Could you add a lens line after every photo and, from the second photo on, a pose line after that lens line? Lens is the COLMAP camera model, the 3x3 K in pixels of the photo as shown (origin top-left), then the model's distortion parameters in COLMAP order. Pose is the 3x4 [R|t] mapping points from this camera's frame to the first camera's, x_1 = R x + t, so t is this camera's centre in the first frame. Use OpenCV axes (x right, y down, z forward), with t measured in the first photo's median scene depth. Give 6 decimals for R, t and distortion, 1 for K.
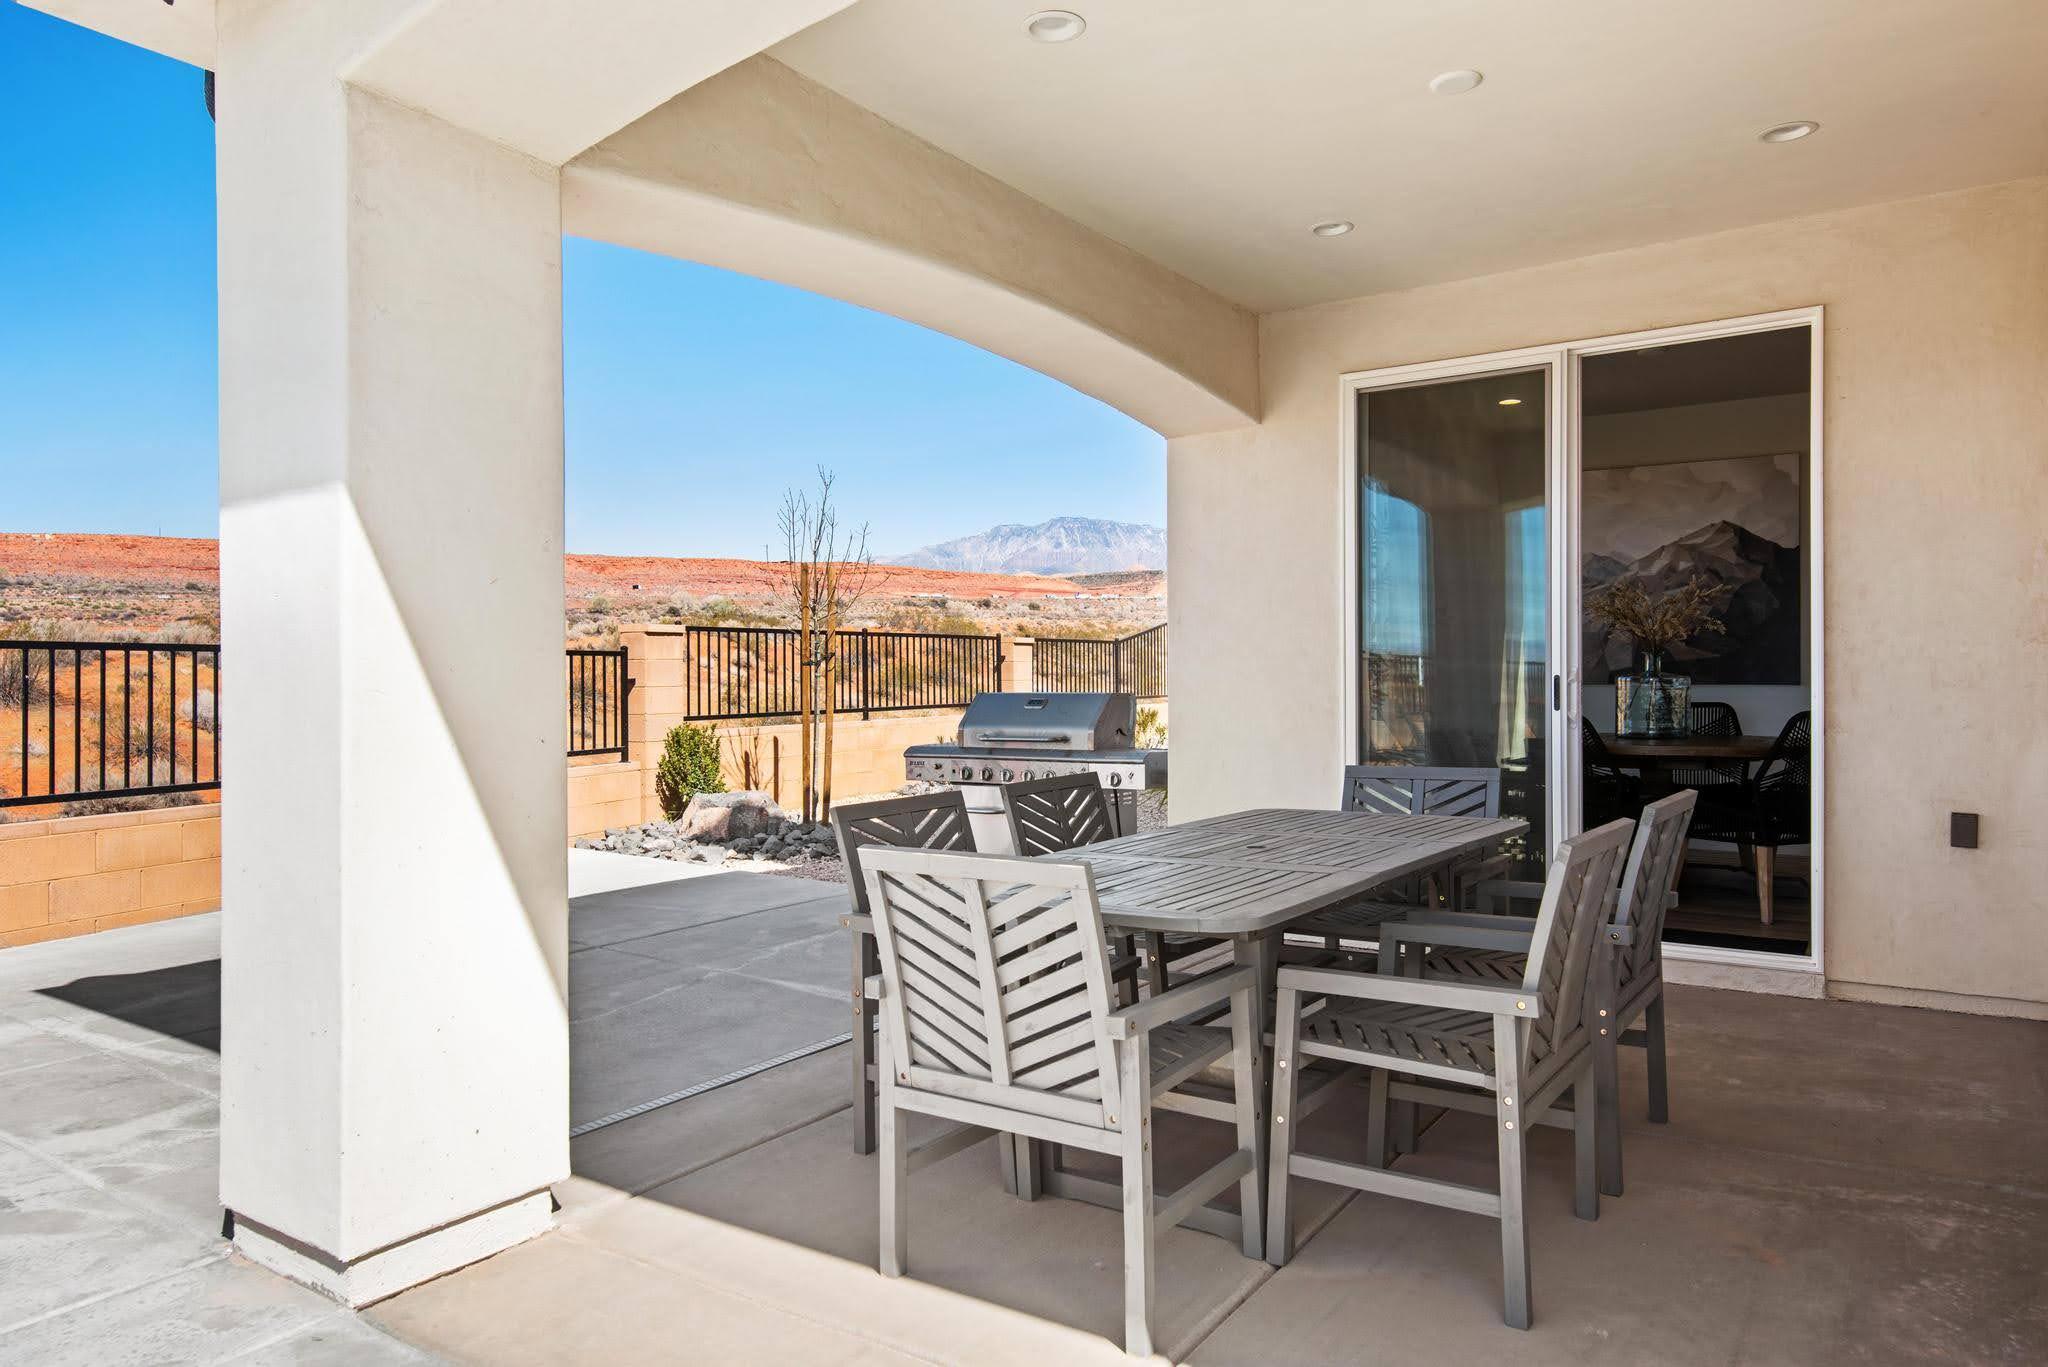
lens RADIAL K [[1303.3, 0, 1019.6], [0, 1303.3, 679.5], [0, 0, 1]] dist [0.016113, -0.005300]
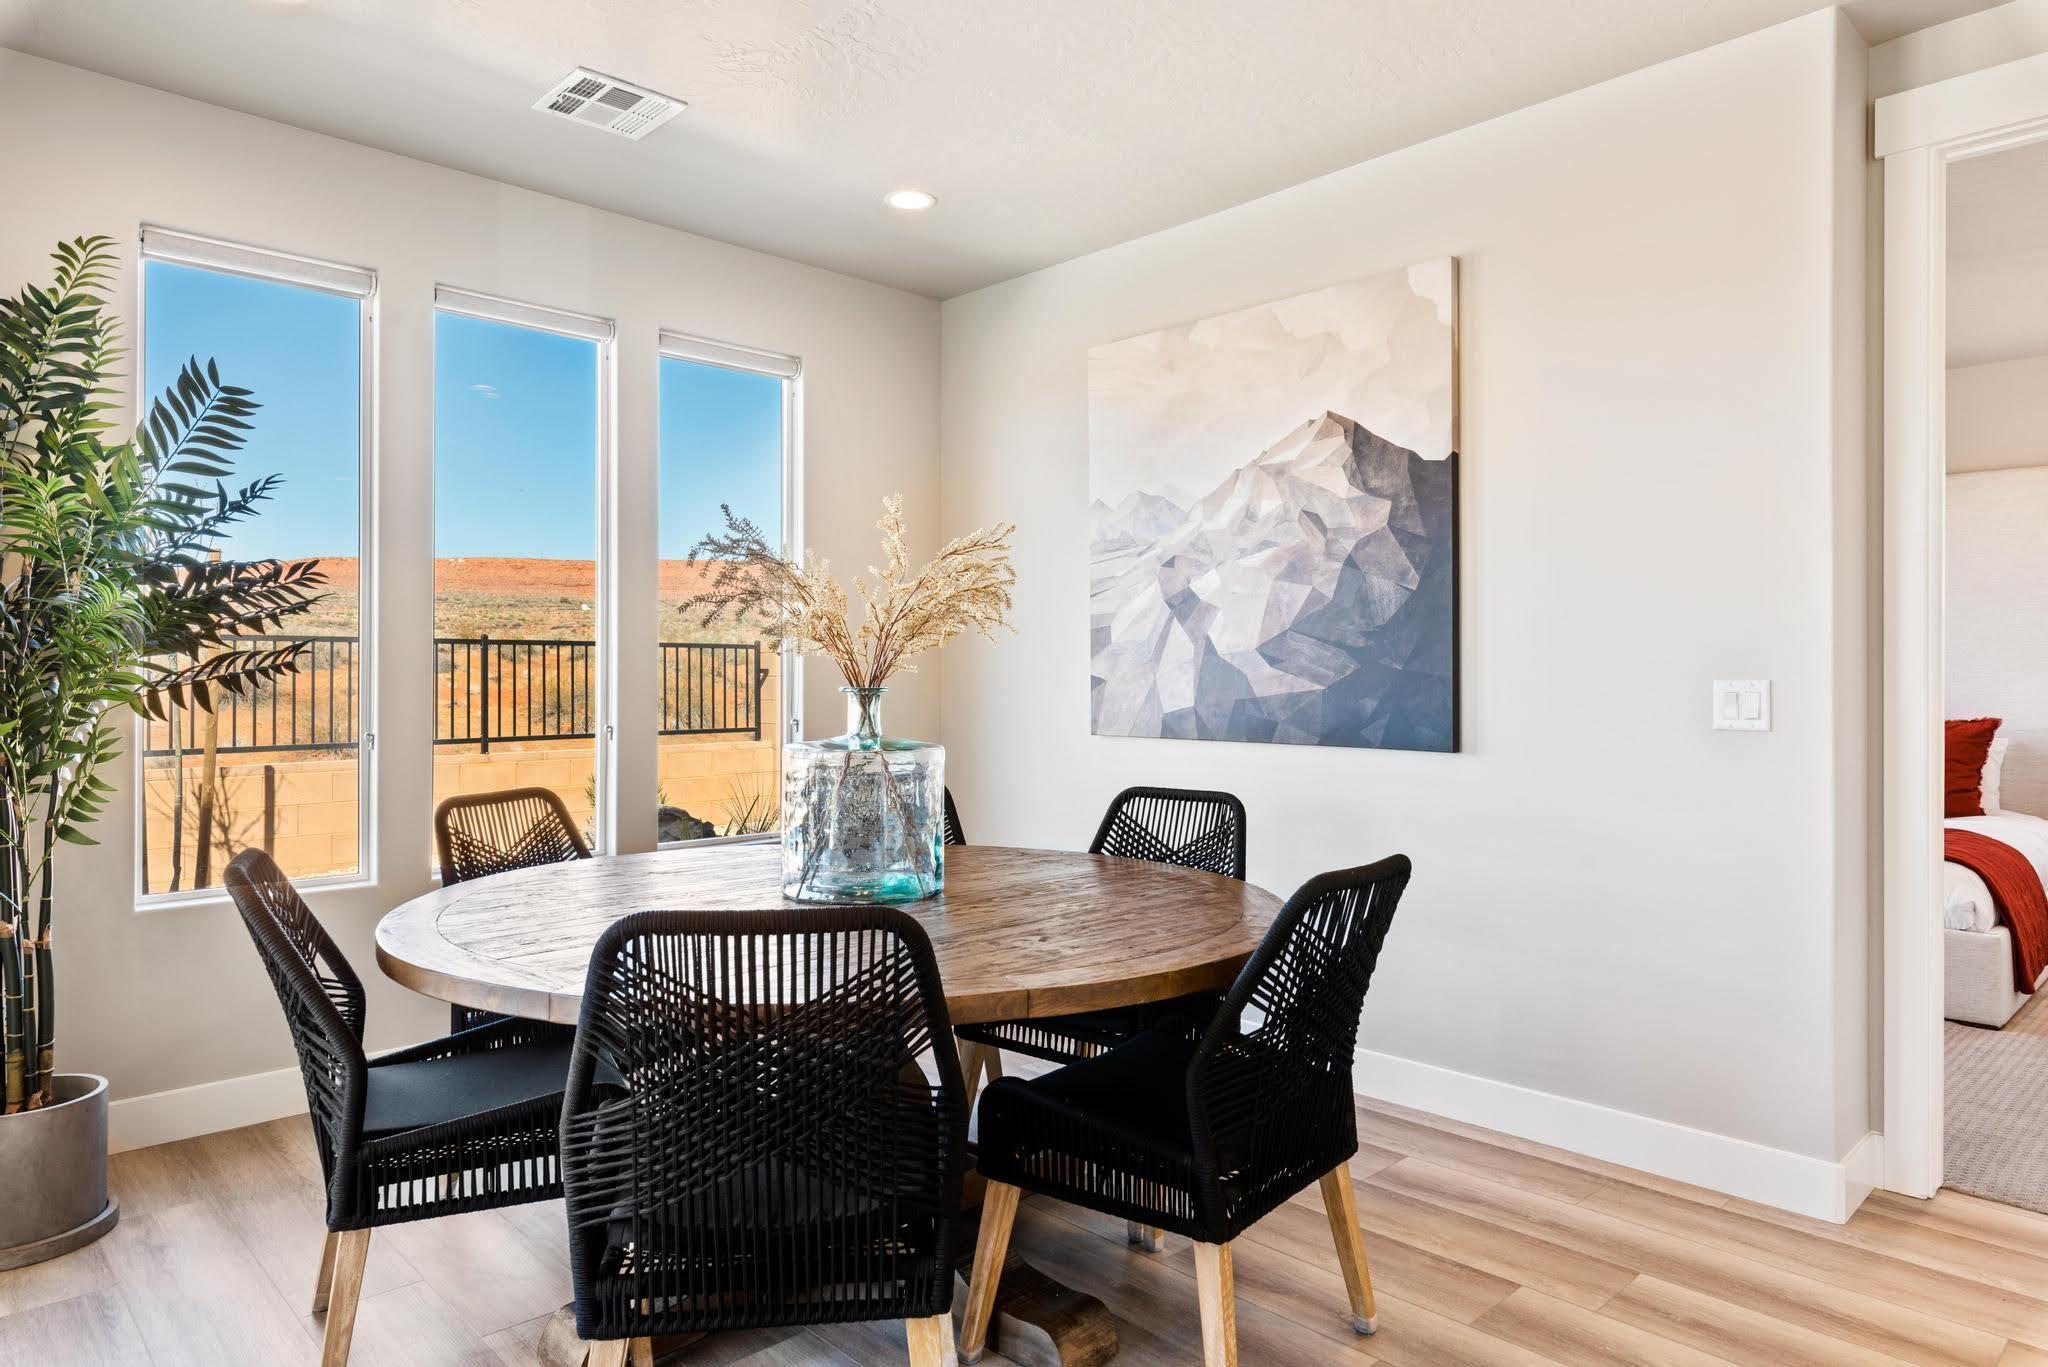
lens RADIAL K [[1228.5, 0, 1020.6], [0, 1228.5, 666.9], [0, 0, 1]] dist [-0.006820, 0.005921]
pose [[0.975515, 0.003413, -0.219908, 0.509575], [-0.006253, 0.999906, -0.012220, -0.019042], [0.219846, 0.013296, 0.975444, 0.511133]]
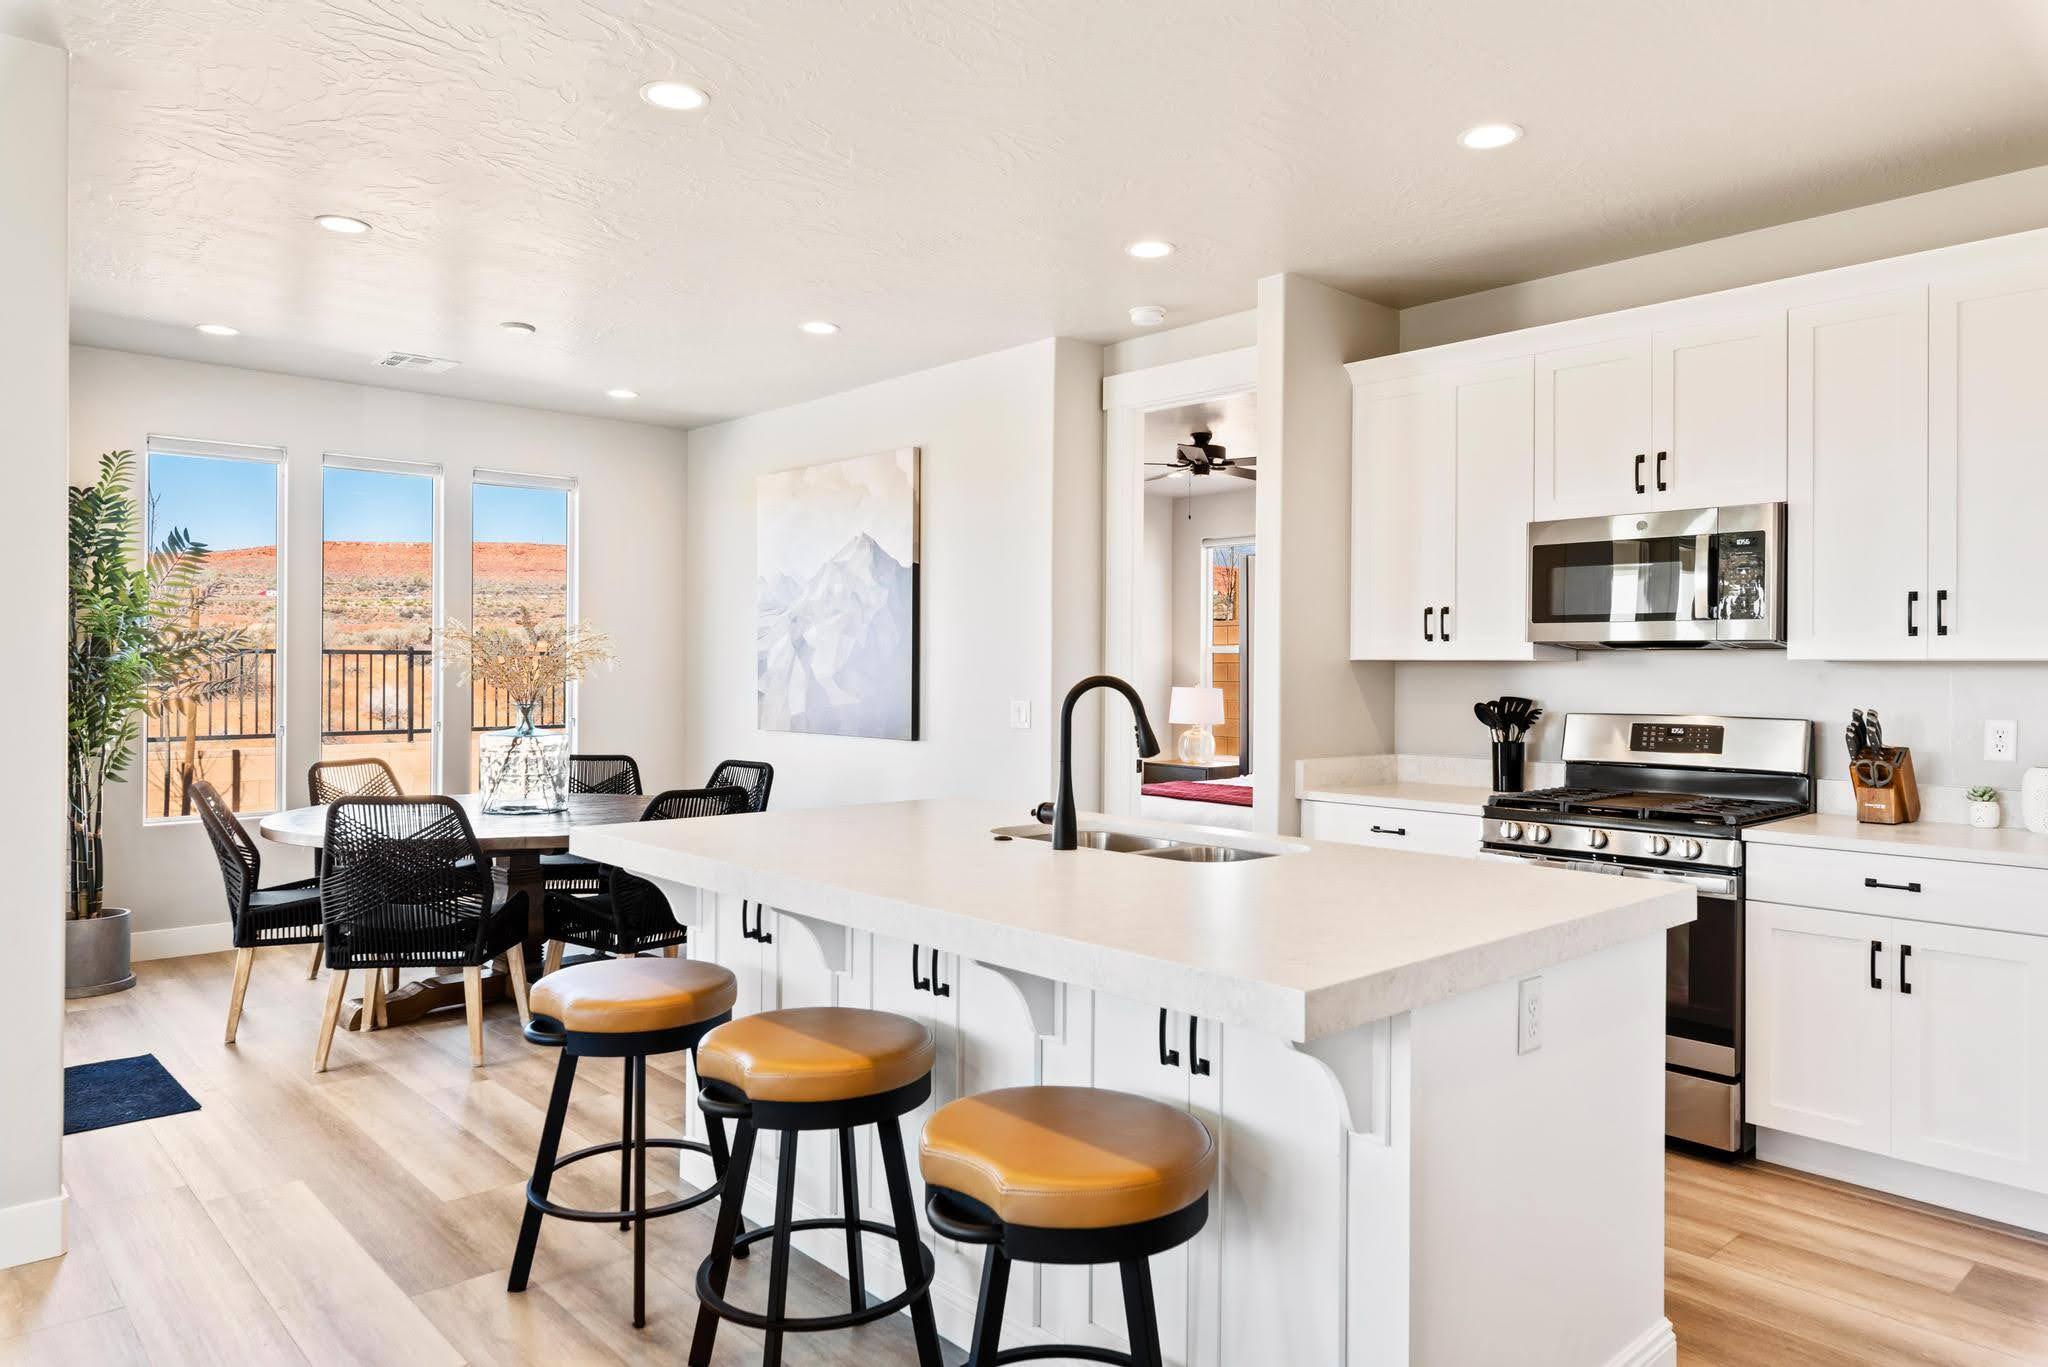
lens RADIAL K [[1303.3, 0, 1011.2], [0, 1303.3, 666.2], [0, 0, 1]] dist [0.016113, -0.005300]
pose [[0.968751, 0.009696, -0.247845, 0.796371], [-0.011558, 0.999915, -0.006060, -0.034755], [0.247765, 0.008736, 0.968781, 0.243309]]
